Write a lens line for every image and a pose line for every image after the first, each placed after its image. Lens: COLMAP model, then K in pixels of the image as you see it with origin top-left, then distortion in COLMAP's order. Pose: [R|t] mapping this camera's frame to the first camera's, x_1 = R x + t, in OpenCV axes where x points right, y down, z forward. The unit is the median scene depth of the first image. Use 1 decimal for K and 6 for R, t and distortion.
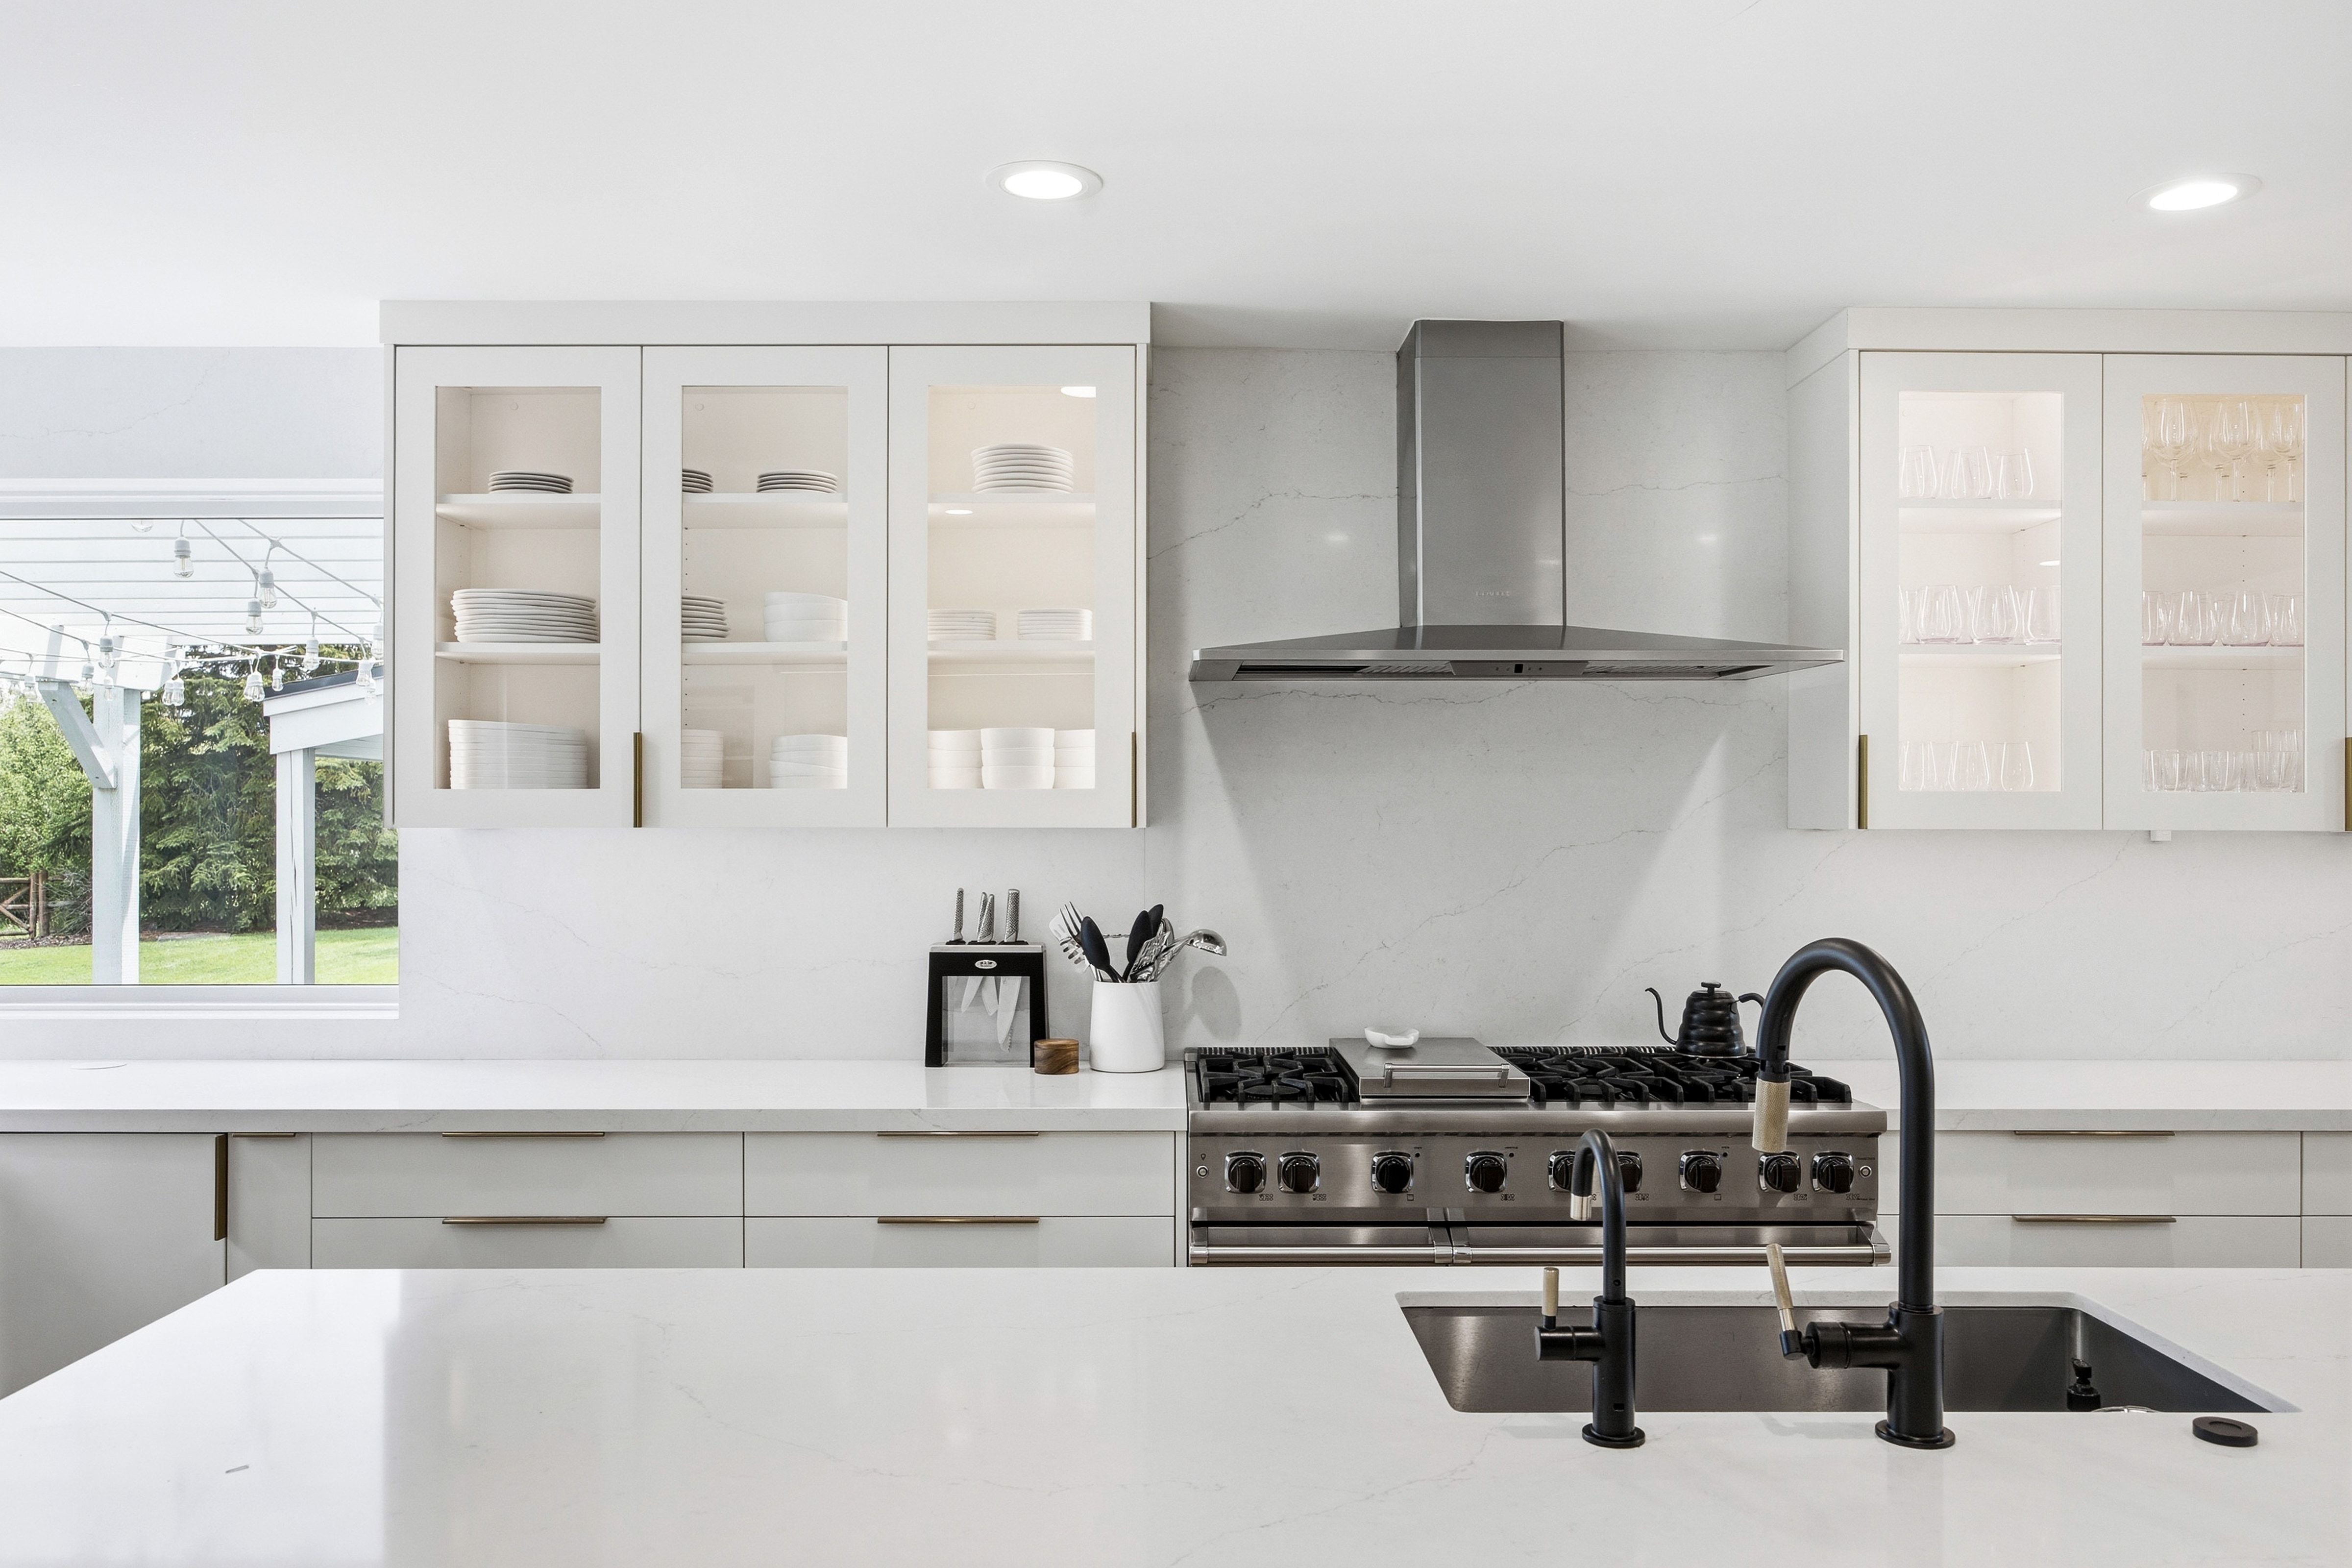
lens RADIAL K [[1832.3, 0, 1168.7], [0, 1832.3, 801.8], [0, 0, 1]] dist [-0.008760, 0.005540]
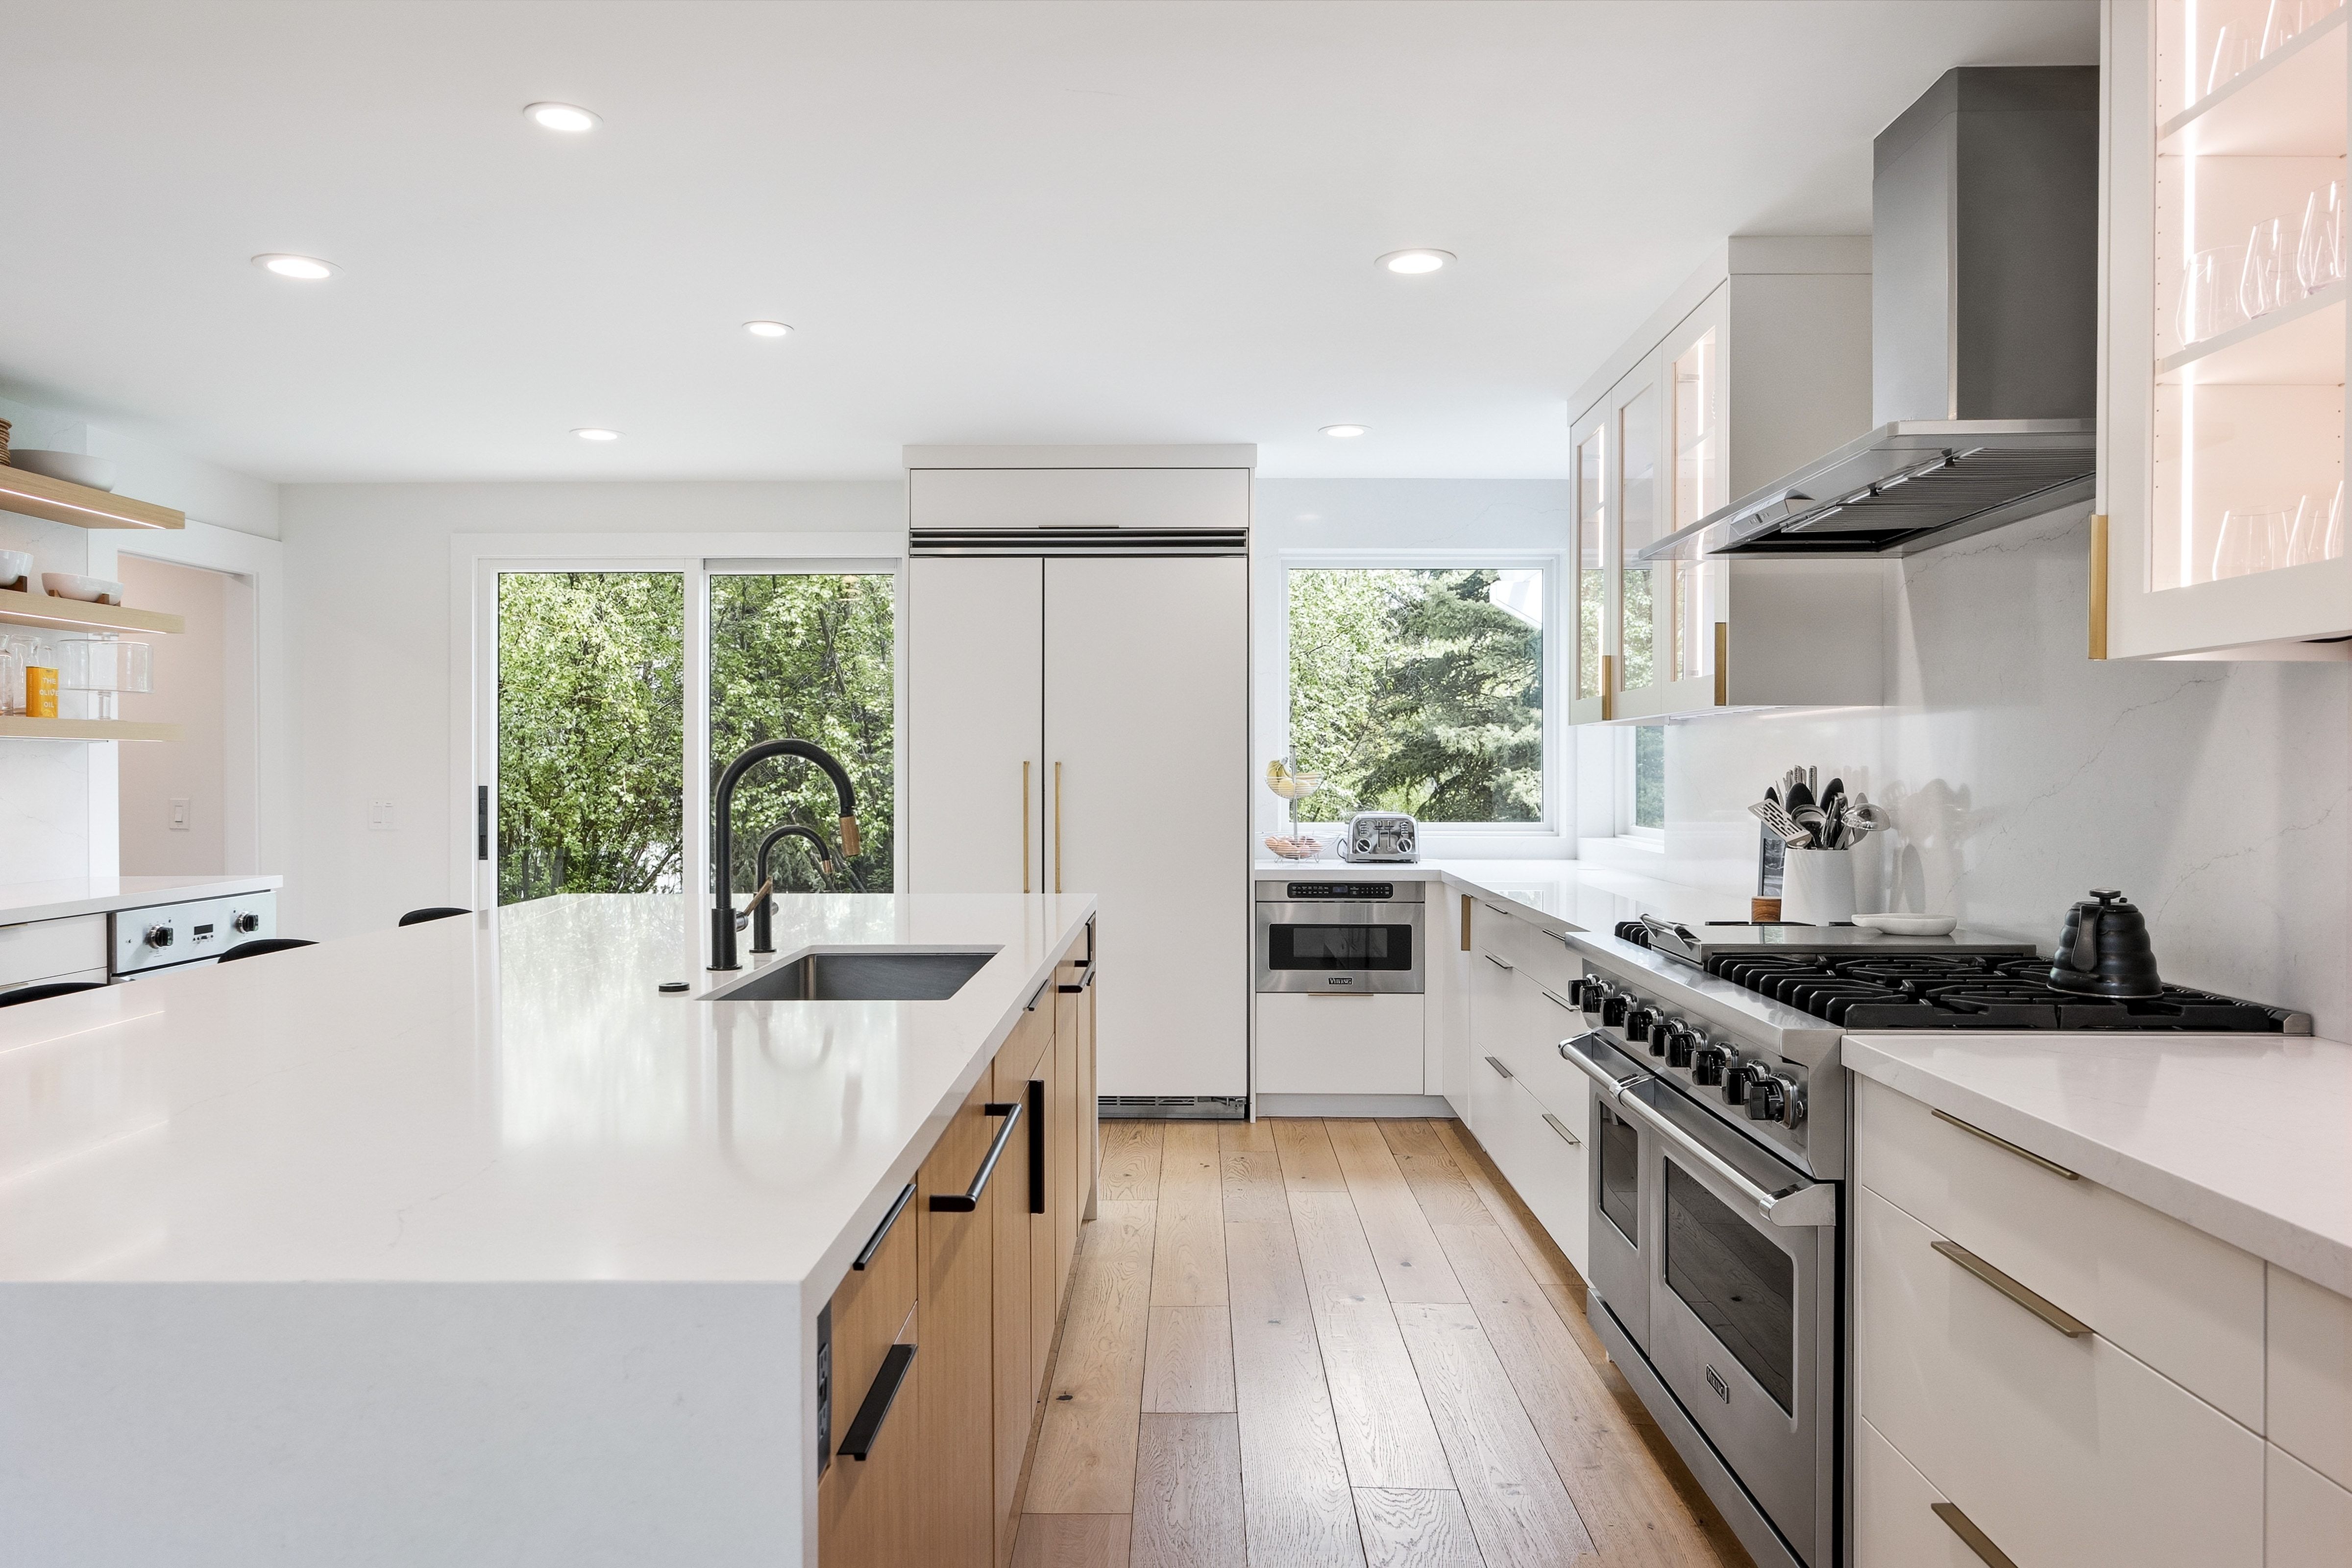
lens RADIAL K [[1527.3, 0, 1175.5], [0, 1527.3, 771.2], [0, 0, 1]] dist [-0.000859, -0.000494]
pose [[-0.010165, 0.001072, -0.999948, 0.896657], [0.008851, 0.999960, 0.000982, 0.048990], [0.999909, -0.008841, -0.010174, 0.647852]]
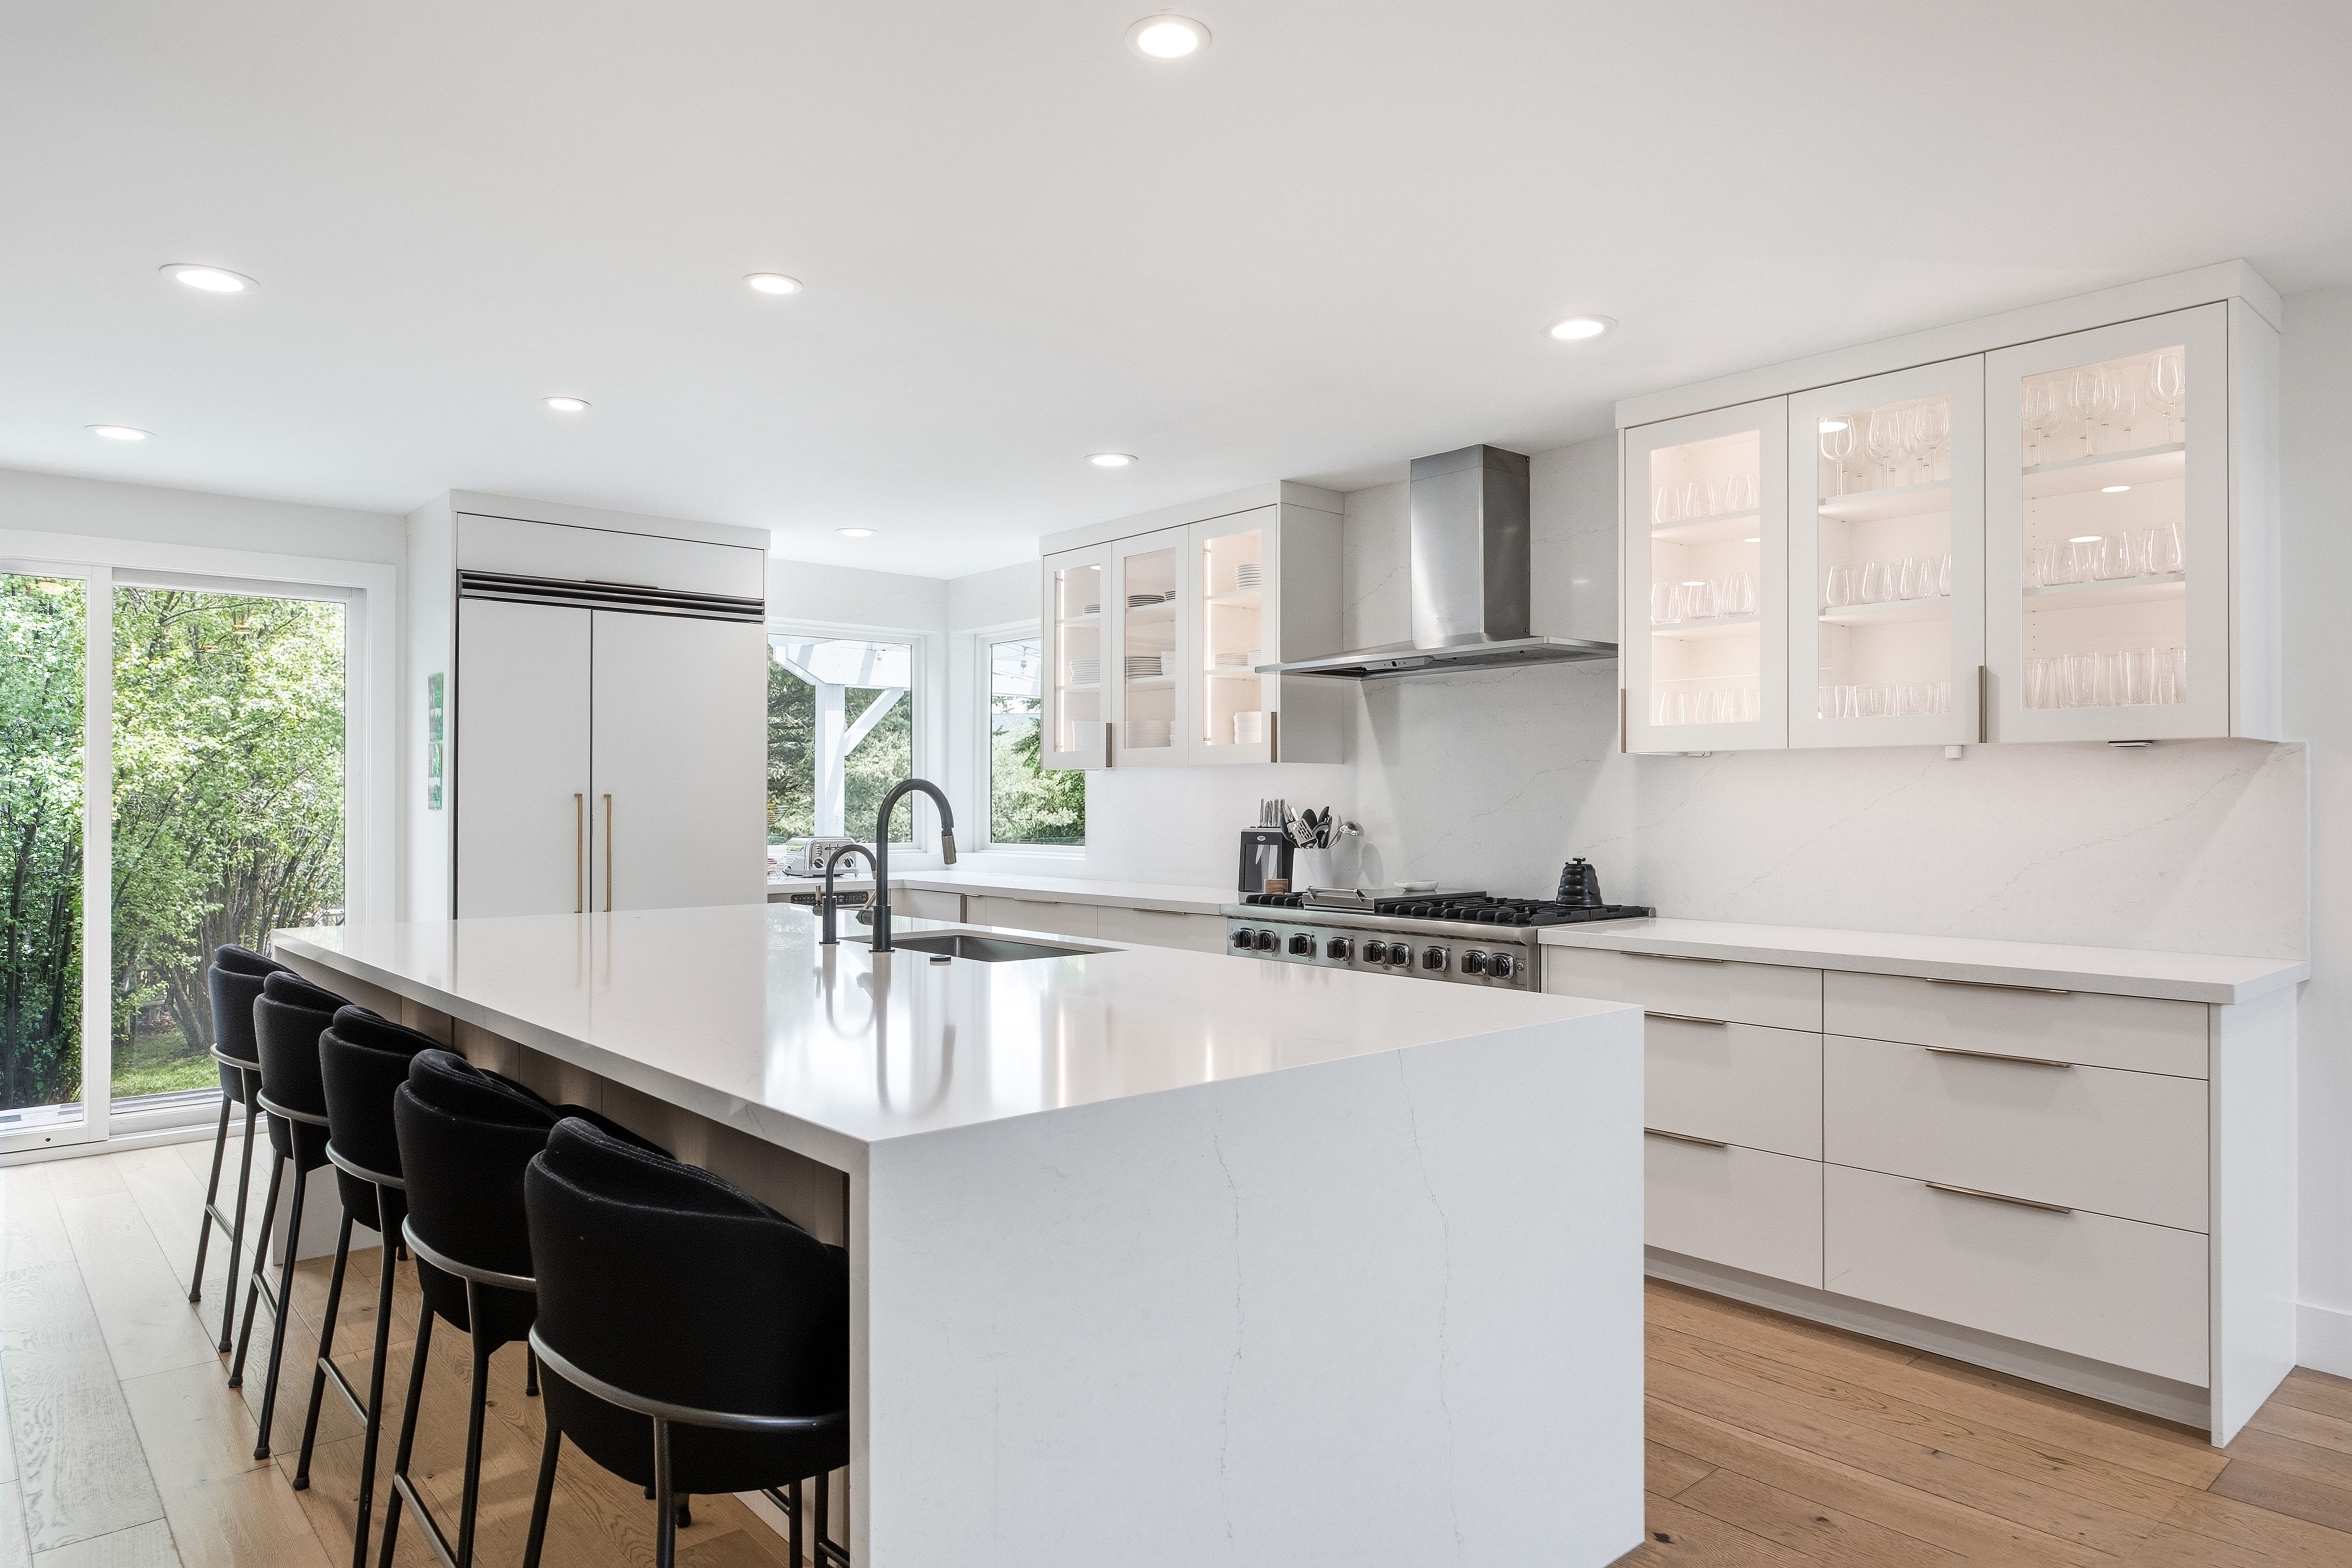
lens RADIAL K [[1415.2, 0, 1161.1], [0, 1415.2, 791.1], [0, 0, 1]] dist [-0.014054, -0.000347]
pose [[0.651960, -0.006095, -0.758229, 0.963050], [0.005742, 0.999979, -0.003101, 0.045655], [0.758232, -0.002332, 0.651981, -0.026067]]
